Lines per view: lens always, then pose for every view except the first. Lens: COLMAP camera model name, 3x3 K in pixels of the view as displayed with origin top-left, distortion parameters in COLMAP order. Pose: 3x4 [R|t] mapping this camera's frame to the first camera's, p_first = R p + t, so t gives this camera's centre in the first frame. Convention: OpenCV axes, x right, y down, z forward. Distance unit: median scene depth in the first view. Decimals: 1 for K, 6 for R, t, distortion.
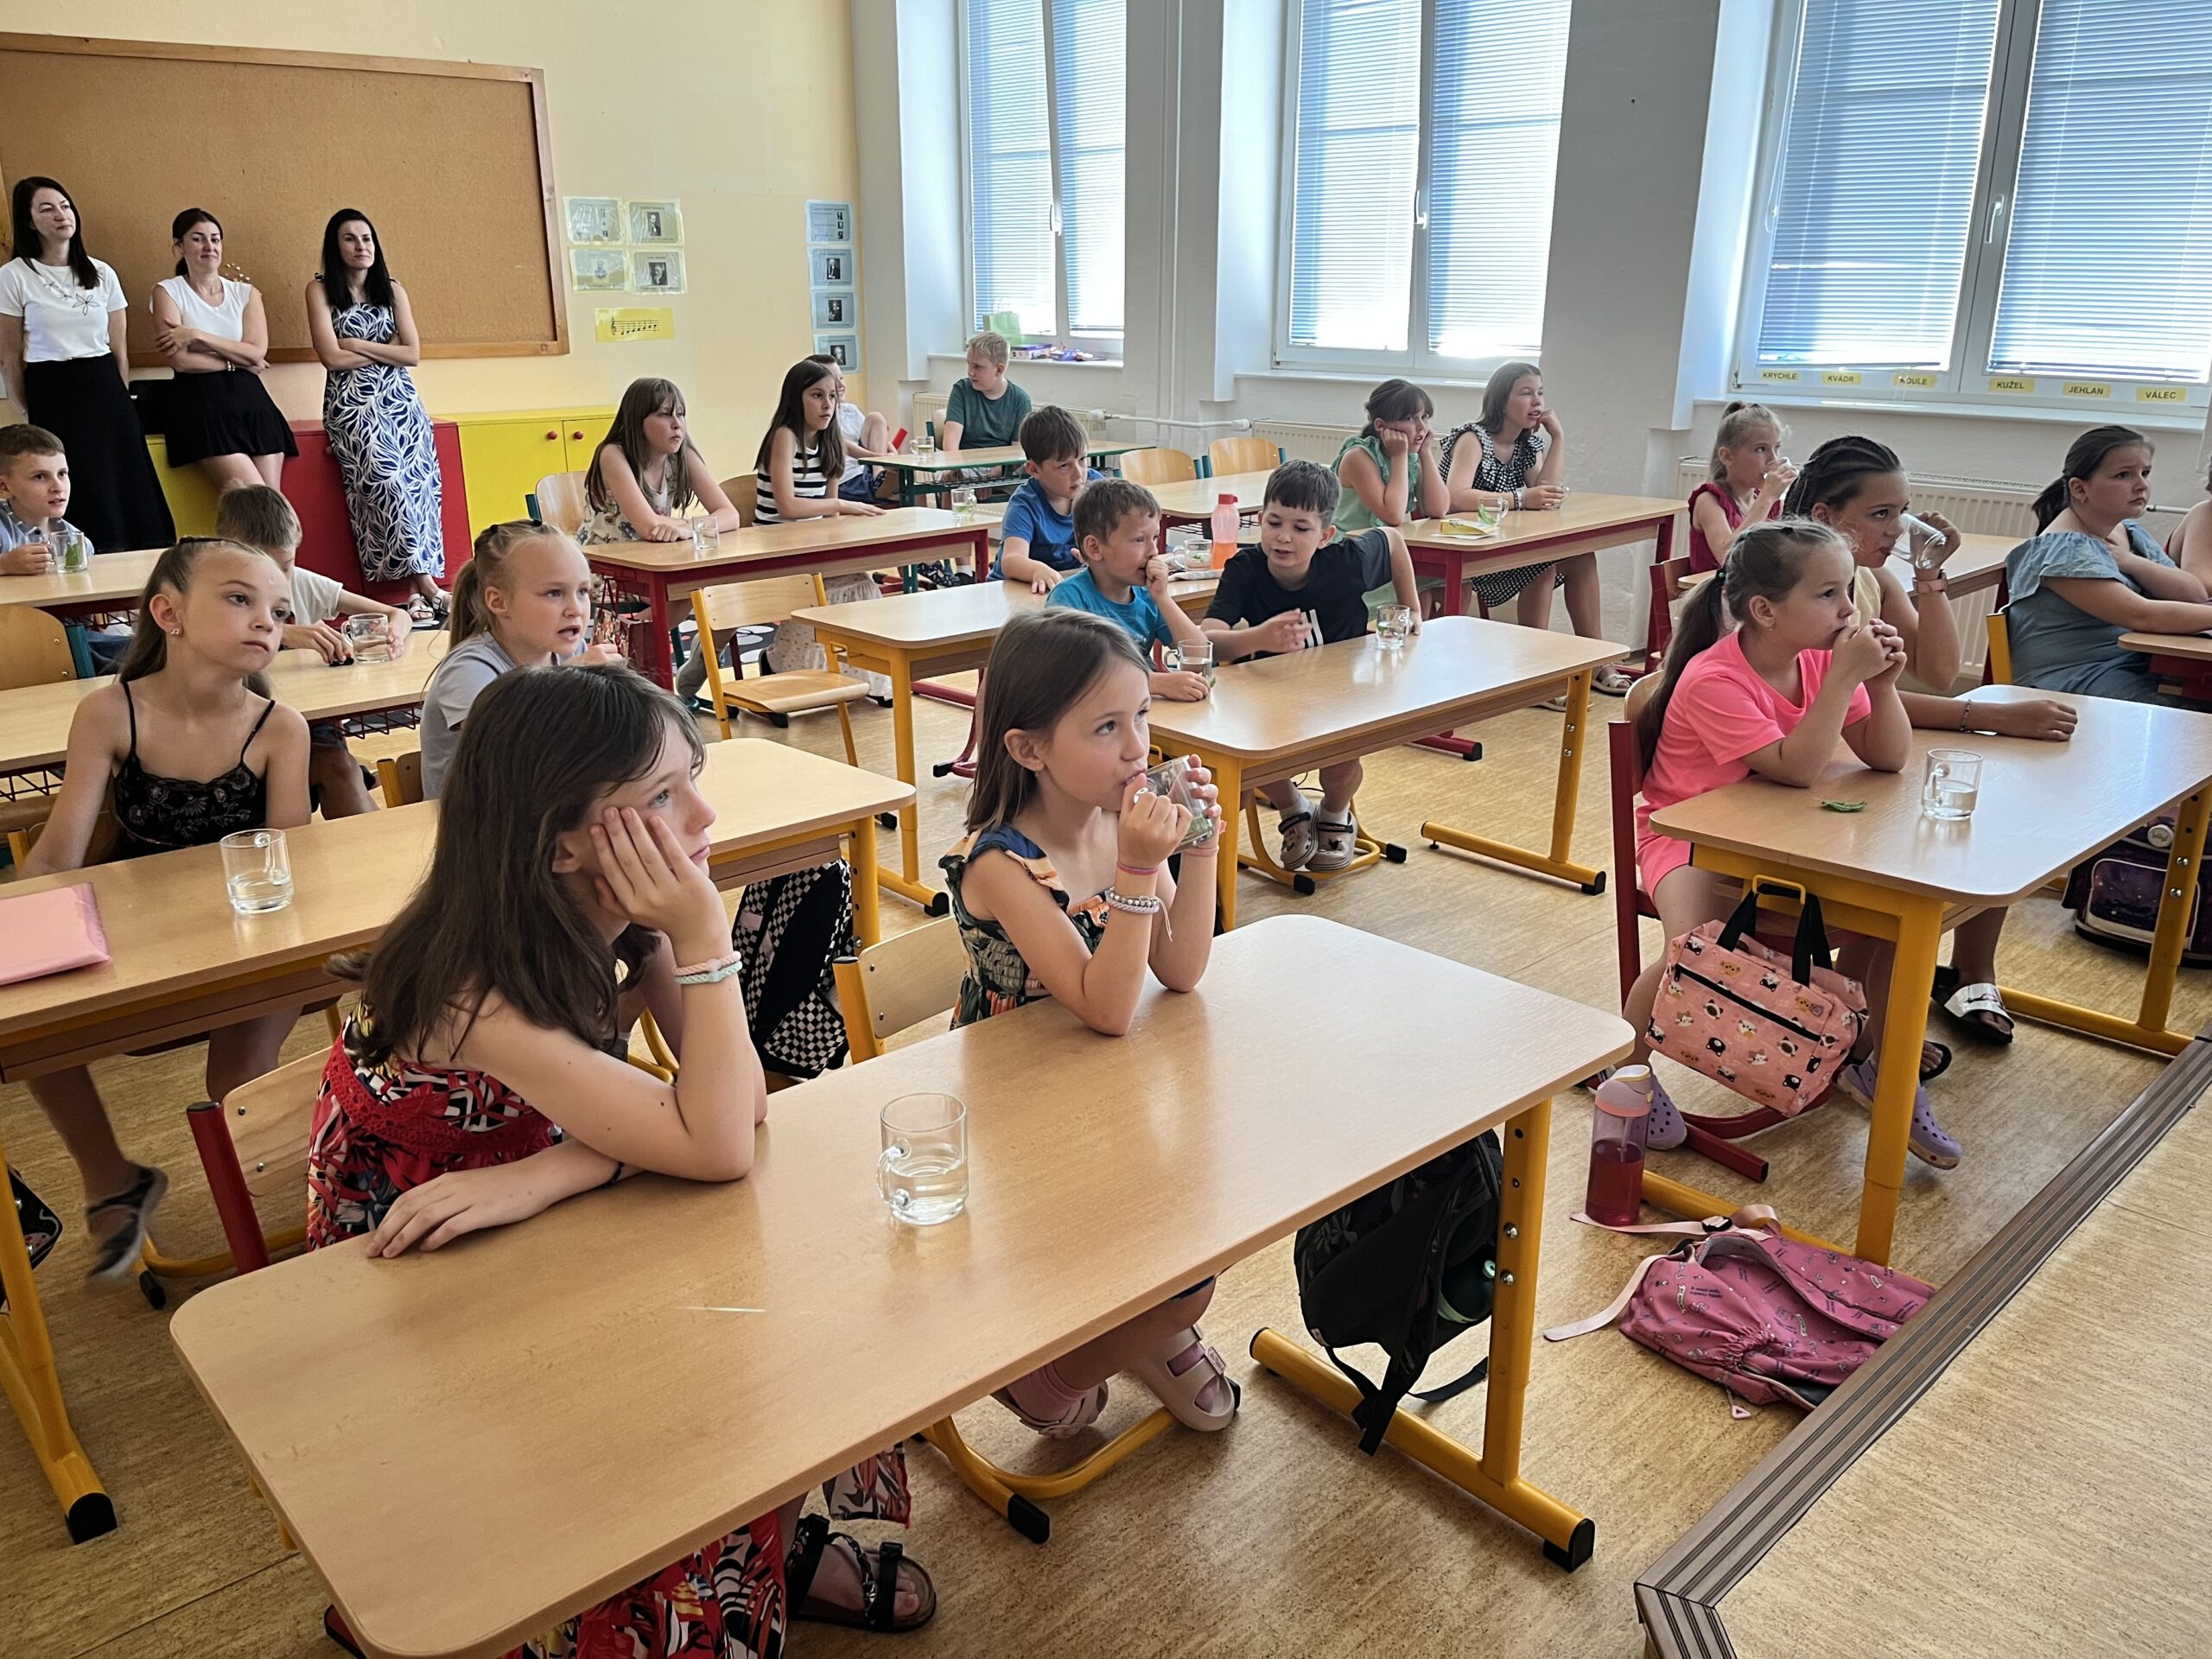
lens RADIAL K [[1672.1, 0, 1096.9], [0, 1672.1, 838.8], [0, 0, 1]] dist [0.029794, -0.002776]
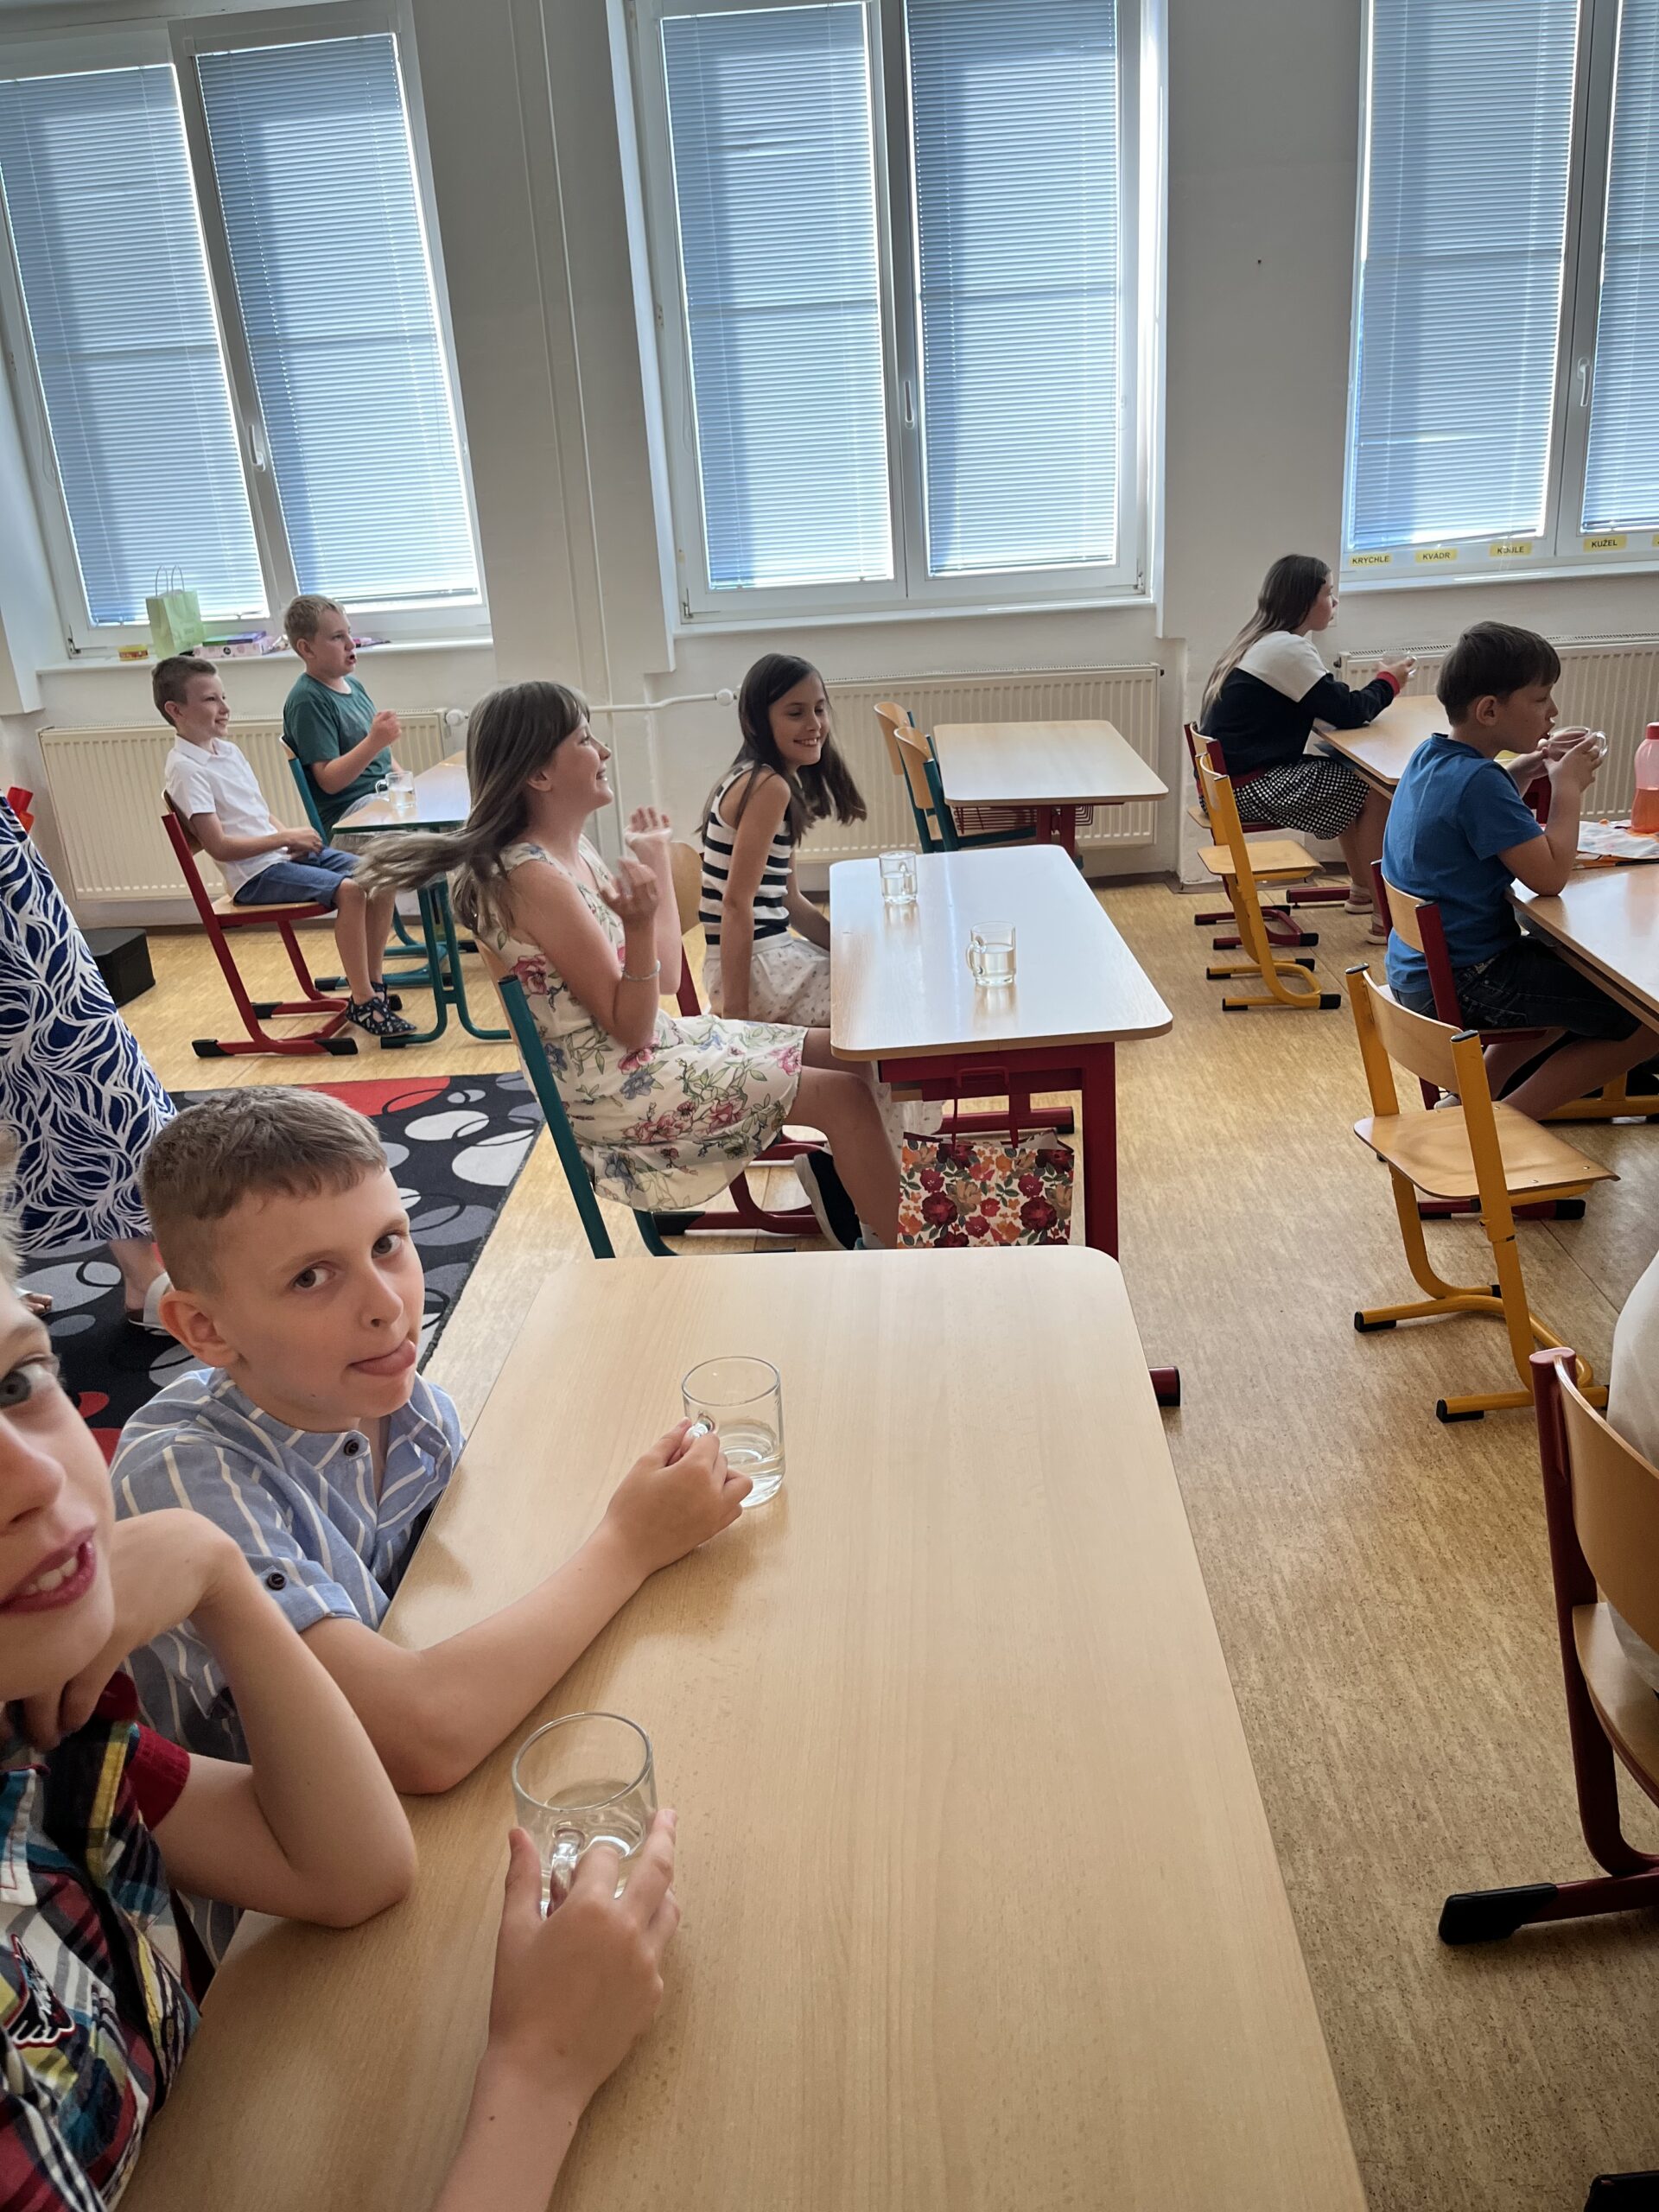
lens RADIAL K [[1672.1, 0, 829.3], [0, 1672.1, 1086.4], [0, 0, 1]] dist [0.029794, -0.002776]
pose [[0.719938, -0.279422, 0.635306, -0.528751], [0.283580, 0.953908, 0.098193, -0.179508], [-0.633460, 0.109467, 0.765993, 0.522256]]
